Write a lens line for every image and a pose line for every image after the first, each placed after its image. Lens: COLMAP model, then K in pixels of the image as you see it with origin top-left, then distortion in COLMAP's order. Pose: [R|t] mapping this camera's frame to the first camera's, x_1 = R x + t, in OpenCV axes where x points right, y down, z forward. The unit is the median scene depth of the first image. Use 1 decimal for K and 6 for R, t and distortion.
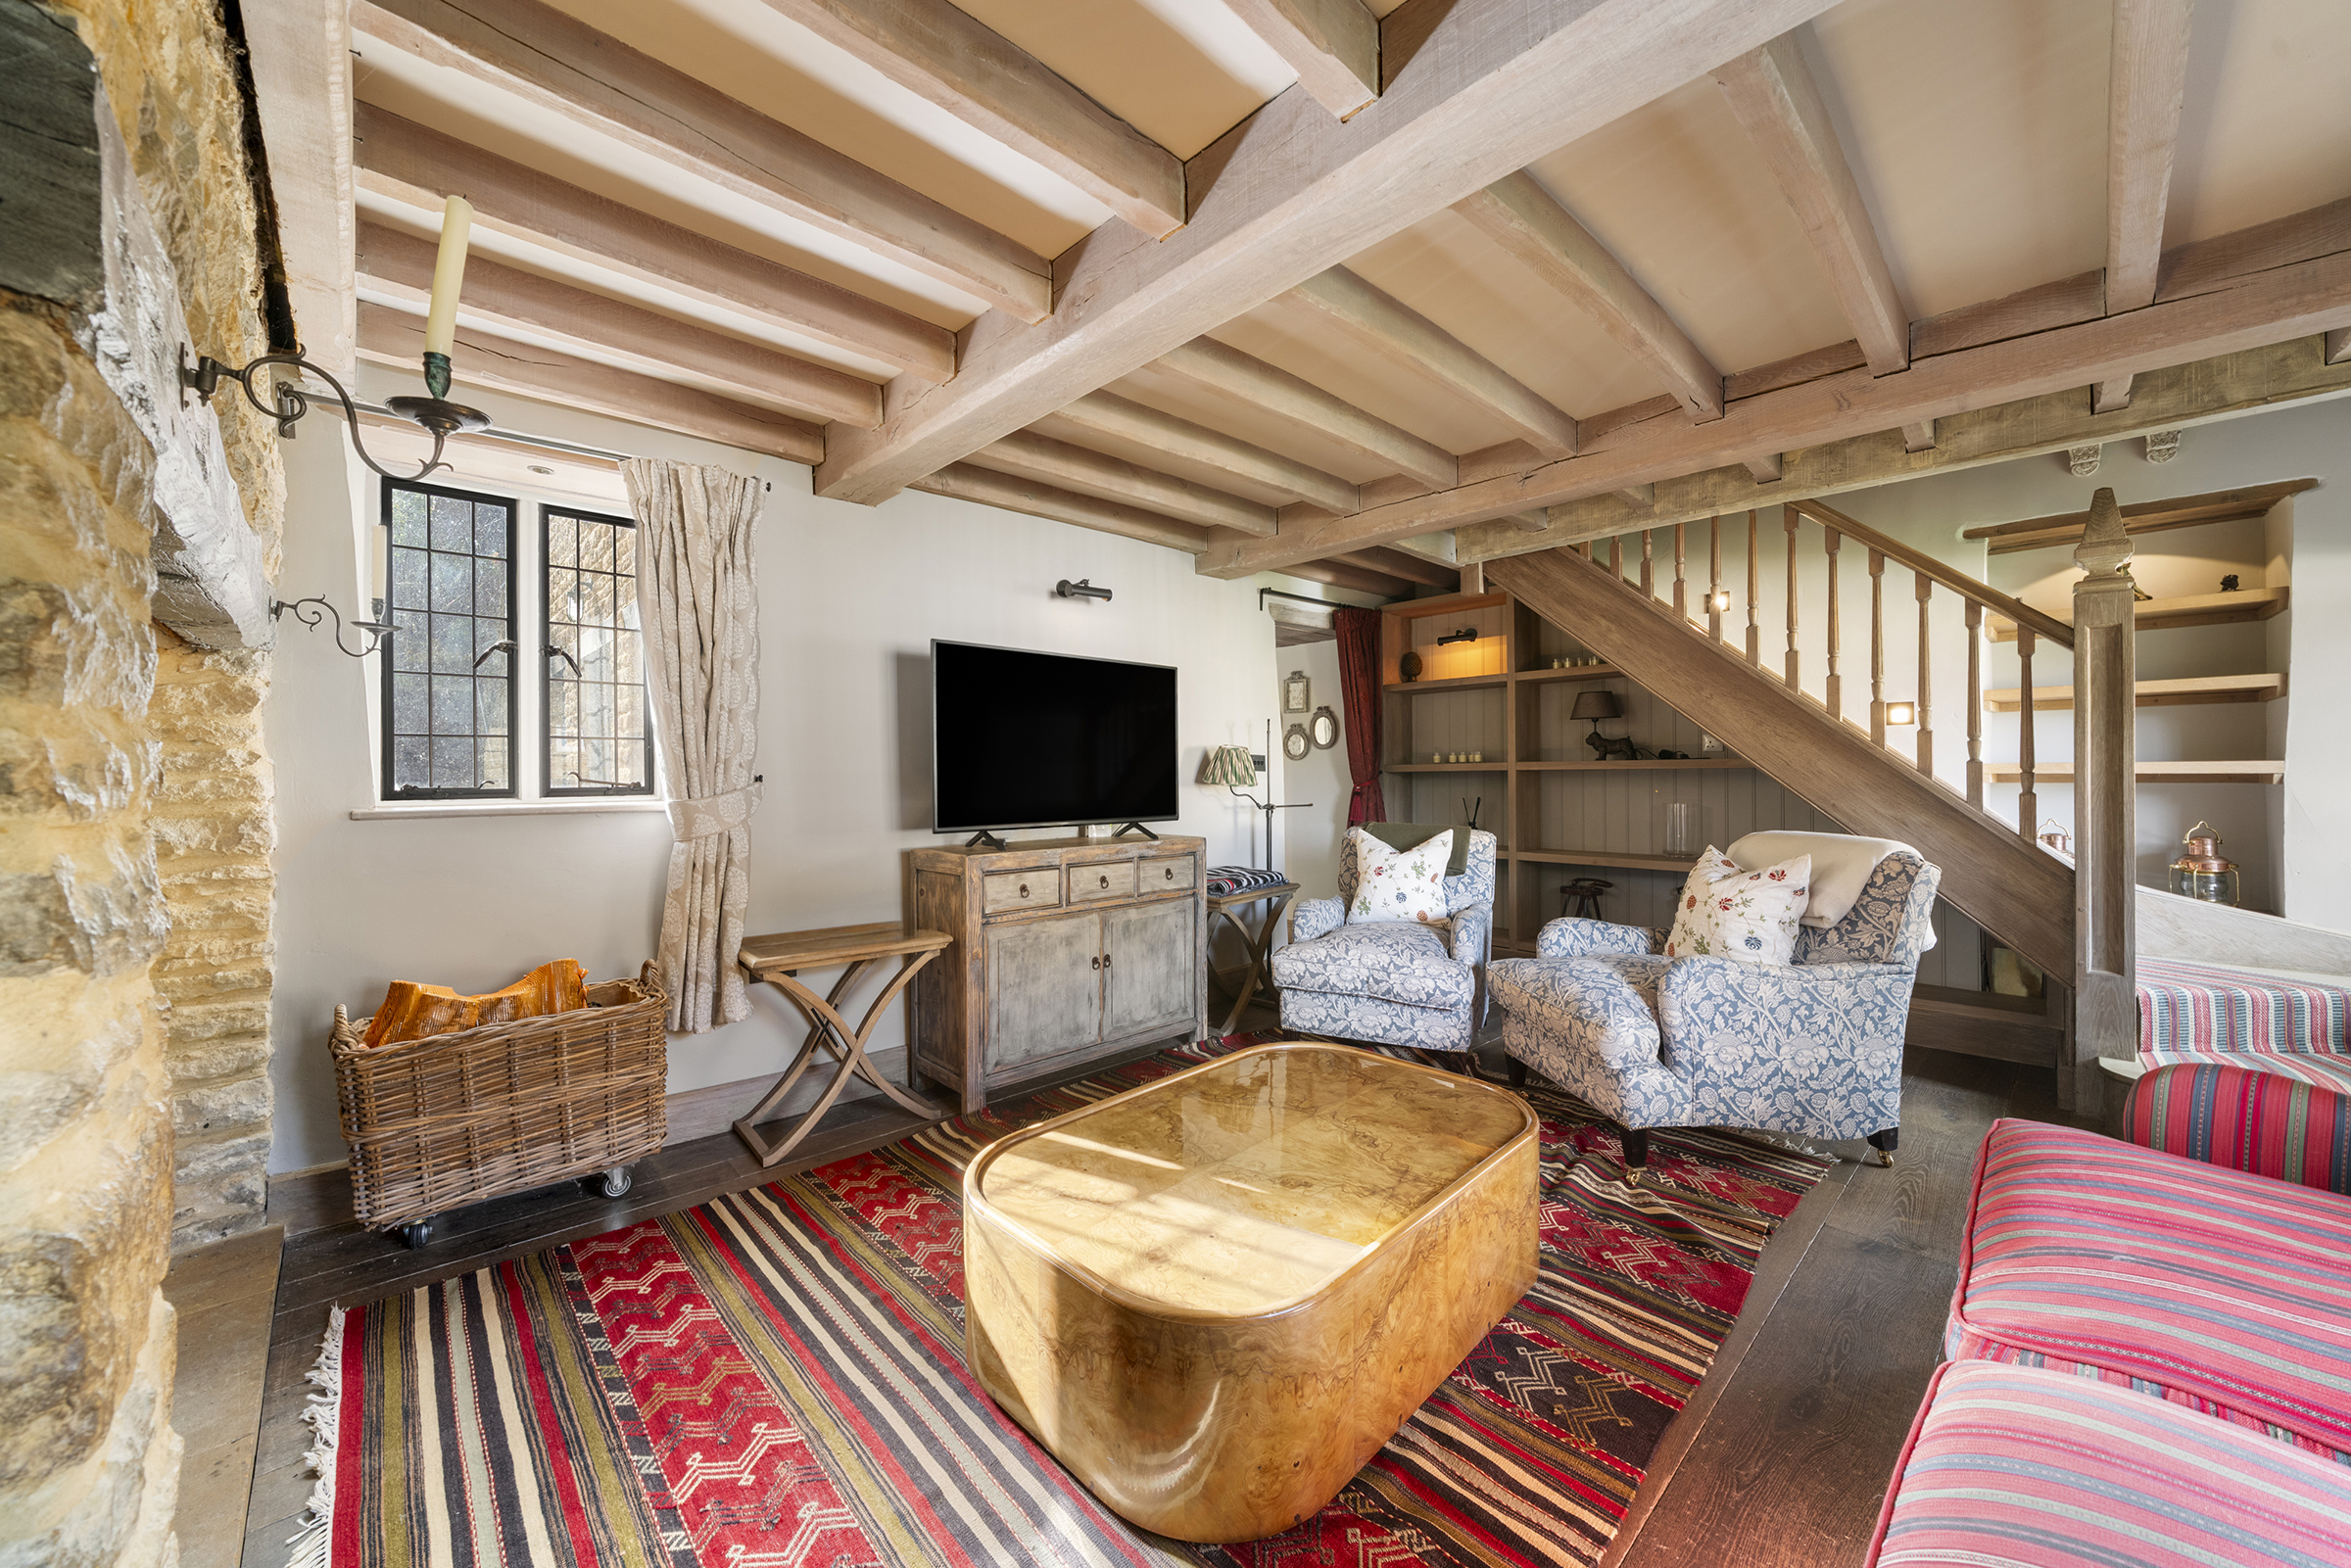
lens RADIAL K [[843.4, 0, 1165.6], [0, 843.4, 783.0], [0, 0, 1]] dist [-0.001455, -0.000034]
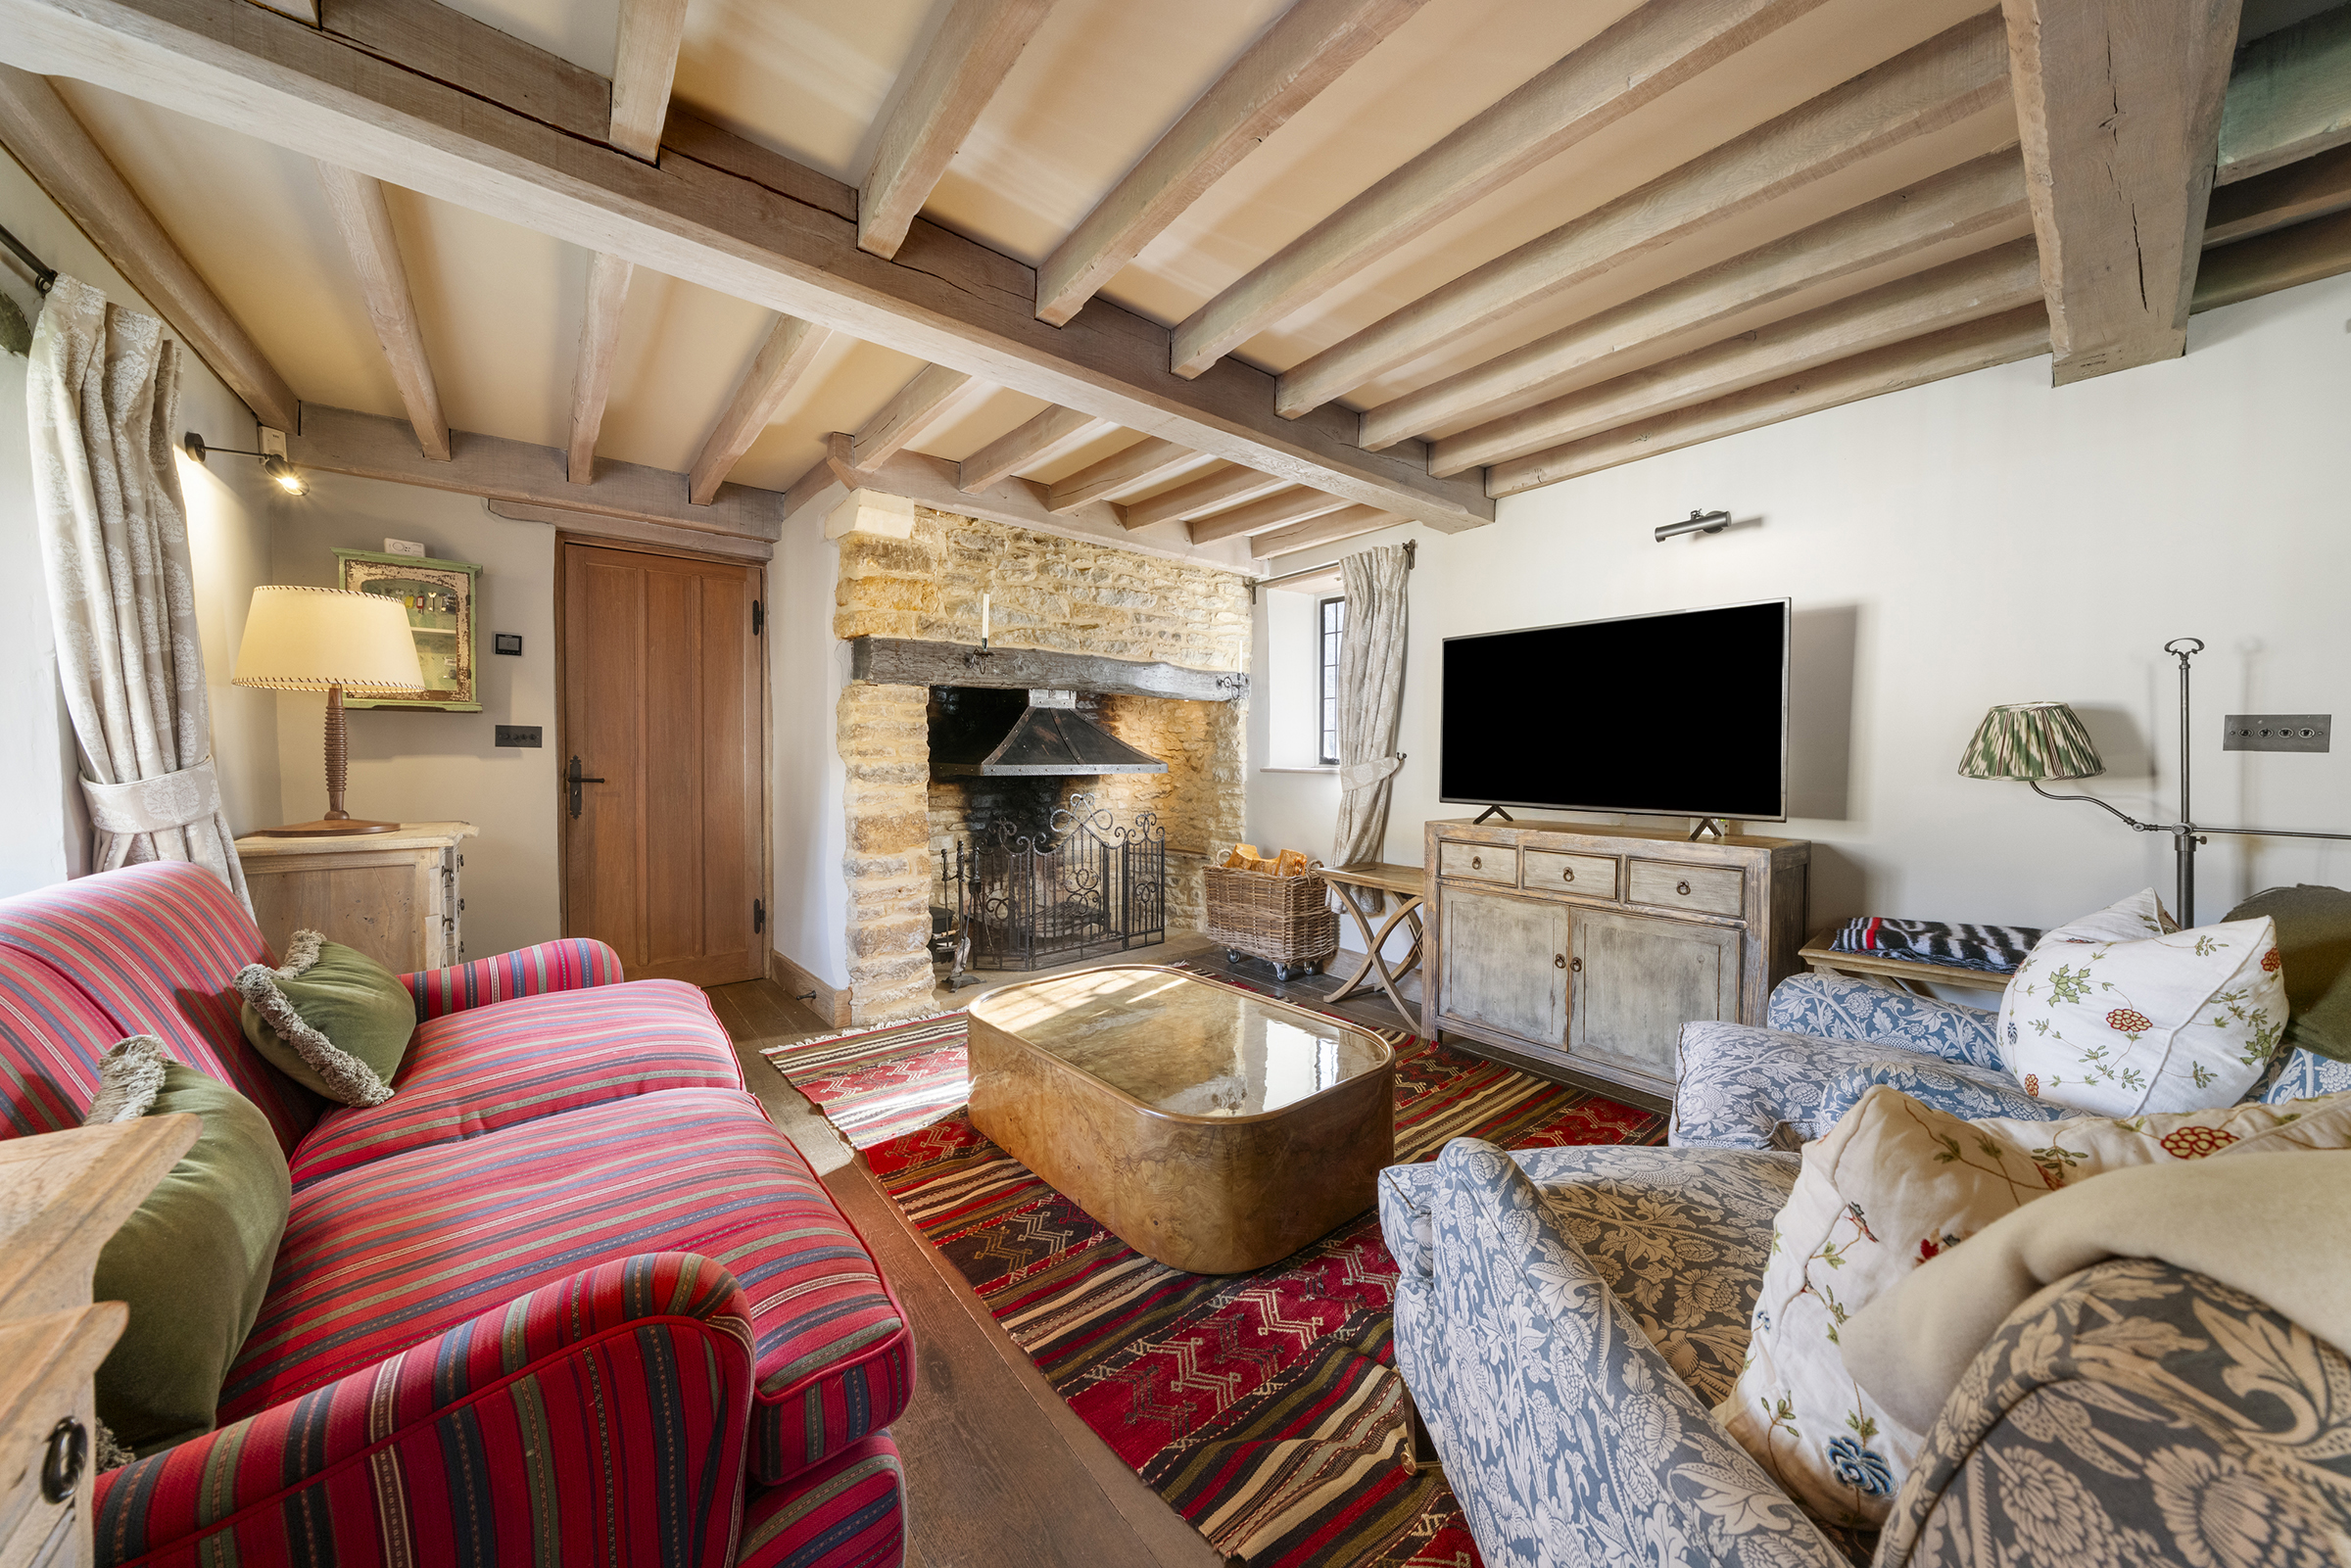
lens RADIAL K [[781.6, 0, 1160.0], [0, 781.6, 779.3], [0, 0, 1]] dist [0.000416, 0.000000]
pose [[-0.066007, 0.041804, -0.996943, 0.798691], [-0.015939, 0.998950, 0.042943, -0.012748], [0.997692, 0.018725, -0.065272, 0.633276]]
